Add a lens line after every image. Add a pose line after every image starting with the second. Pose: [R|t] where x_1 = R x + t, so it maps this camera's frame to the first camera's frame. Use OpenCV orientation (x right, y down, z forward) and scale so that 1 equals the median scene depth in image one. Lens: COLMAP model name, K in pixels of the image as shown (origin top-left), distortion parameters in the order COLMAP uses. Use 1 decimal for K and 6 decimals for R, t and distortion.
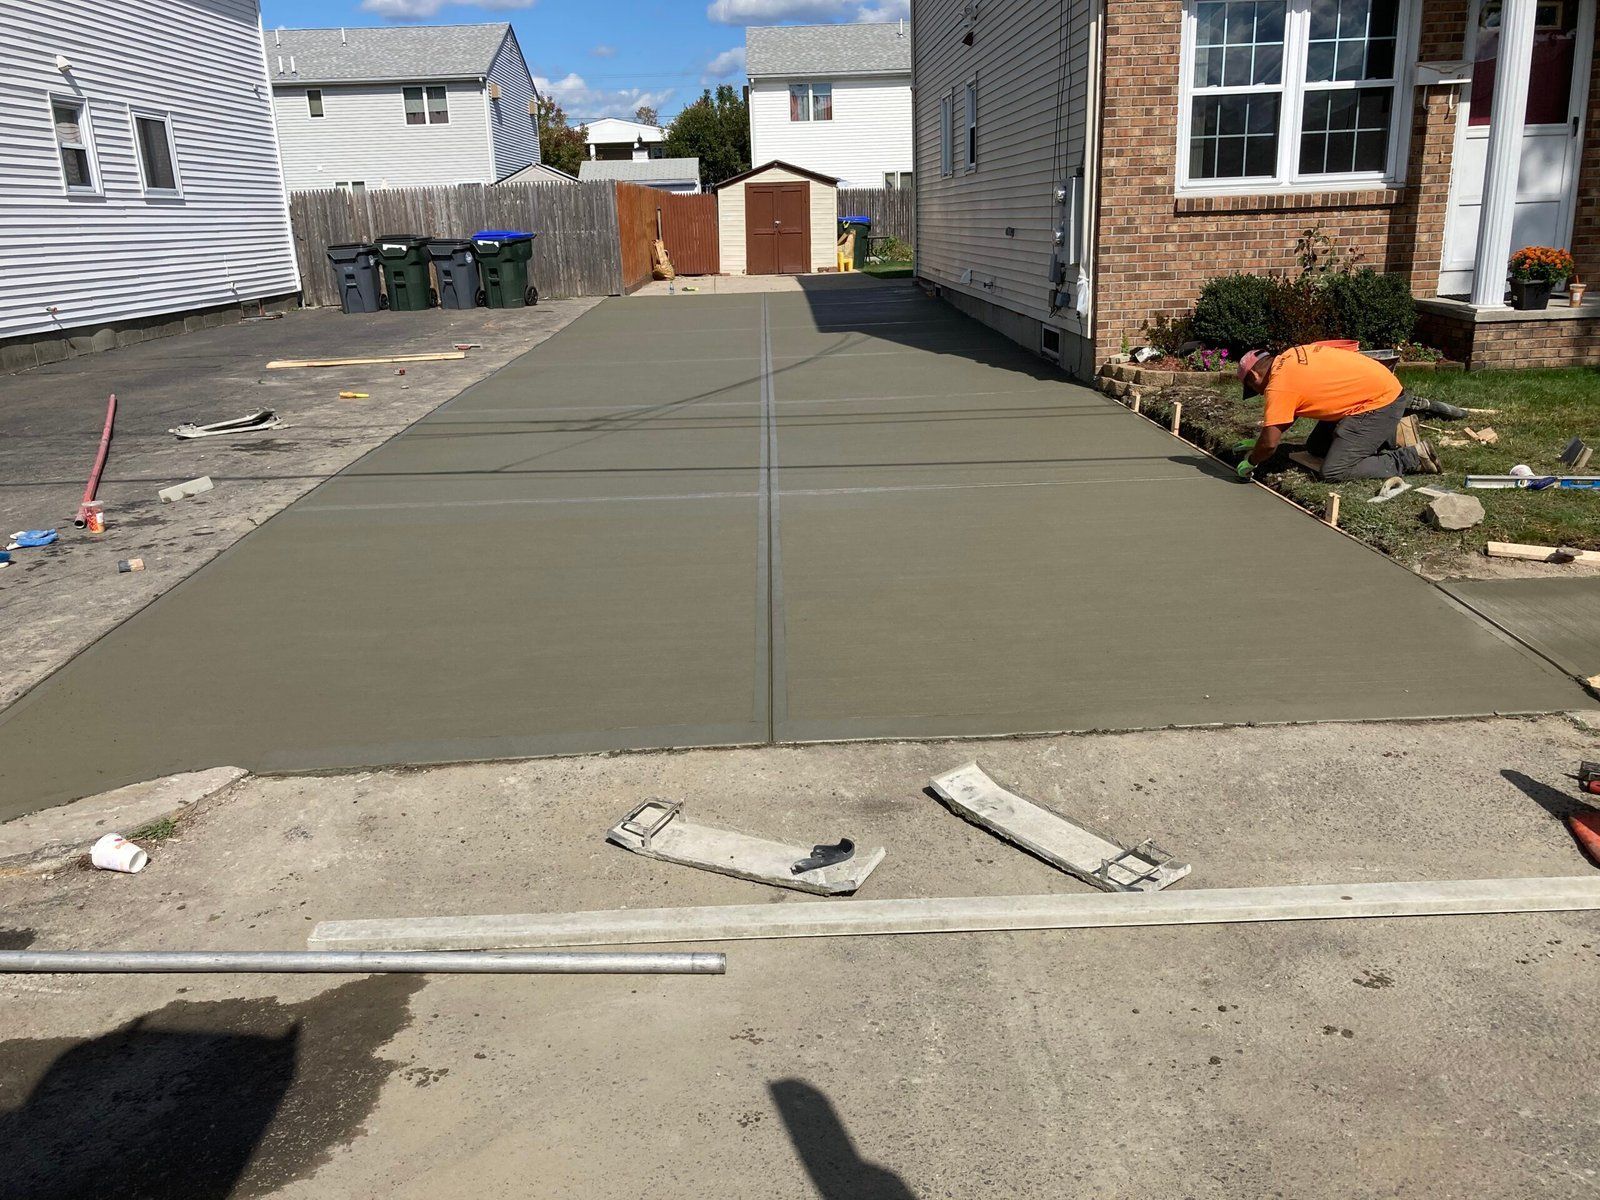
lens RADIAL K [[1313.5, 0, 797.0], [0, 1313.5, 603.9], [0, 0, 1]] dist [0.008756, 0.022505]
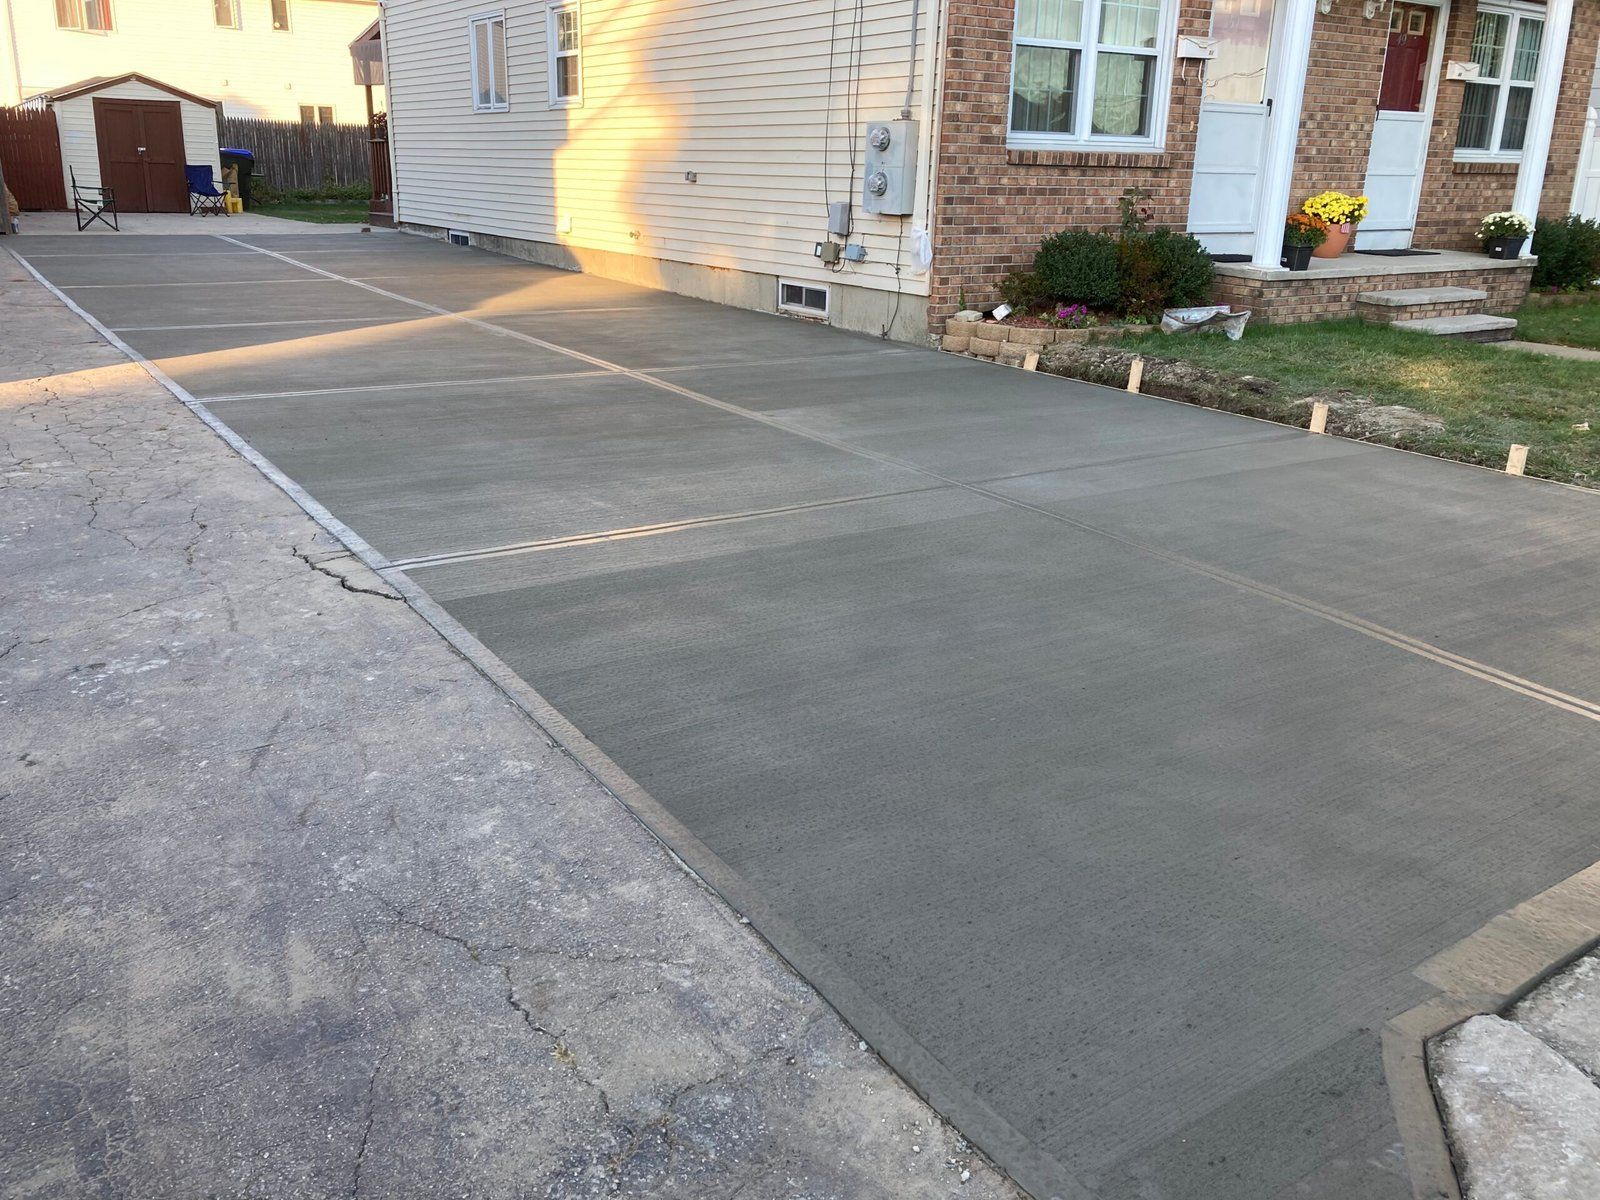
lens RADIAL K [[1313.5, 0, 800.8], [0, 1313.5, 592.8], [0, 0, 1]] dist [0.008756, 0.022505]
pose [[0.842148, -0.116772, 0.526452, -0.388444], [0.104765, 0.993100, 0.052690, -0.050654], [-0.528972, 0.010781, 0.848571, 0.261155]]
